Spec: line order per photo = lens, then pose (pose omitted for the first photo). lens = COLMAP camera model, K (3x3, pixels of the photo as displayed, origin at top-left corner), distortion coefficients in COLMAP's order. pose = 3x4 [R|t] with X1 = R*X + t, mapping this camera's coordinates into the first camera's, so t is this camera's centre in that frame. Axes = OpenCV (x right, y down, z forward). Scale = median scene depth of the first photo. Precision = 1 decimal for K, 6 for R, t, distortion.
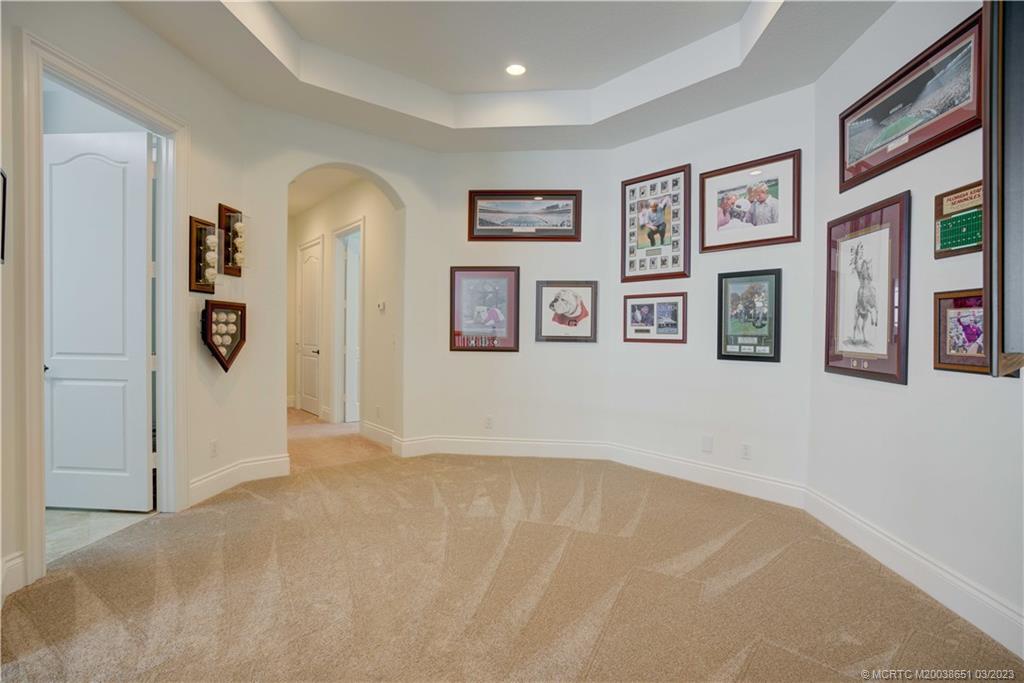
lens RADIAL K [[497.9, 0, 512.0], [0, 497.9, 341.5], [0, 0, 1]] dist [-0.061795, 0.029385]
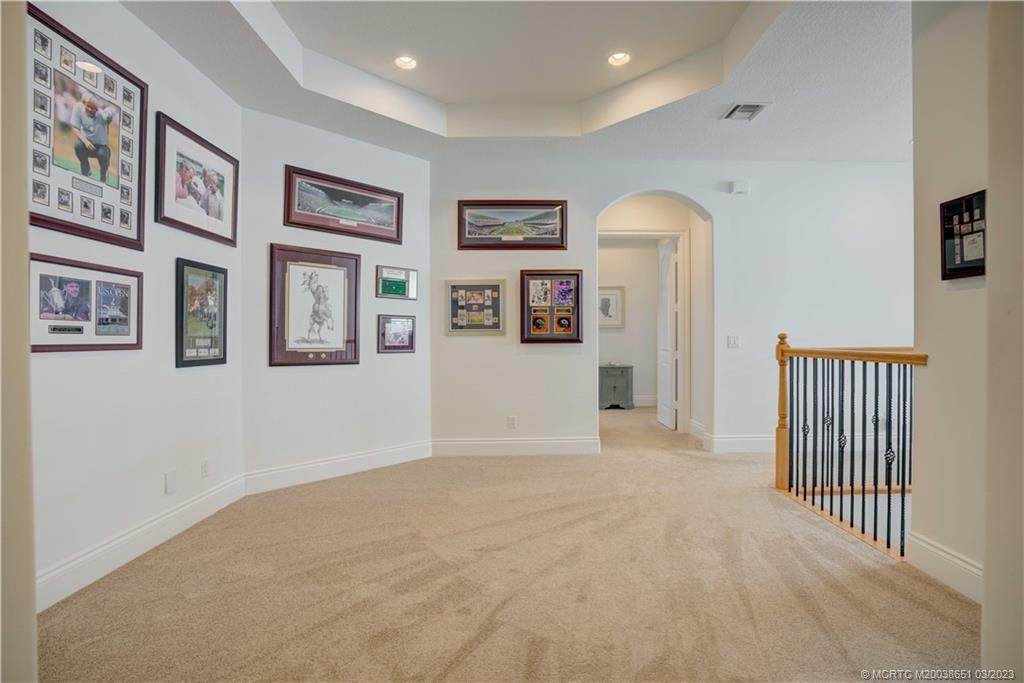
lens RADIAL K [[475.6, 0, 512.0], [0, 475.6, 341.5], [0, 0, 1]] dist [-0.071335, 0.028673]
pose [[-0.760844, -0.012304, 0.648818, -0.465606], [0.005438, 0.999664, 0.025334, -0.021195], [-0.648912, 0.022804, -0.760522, 1.237765]]
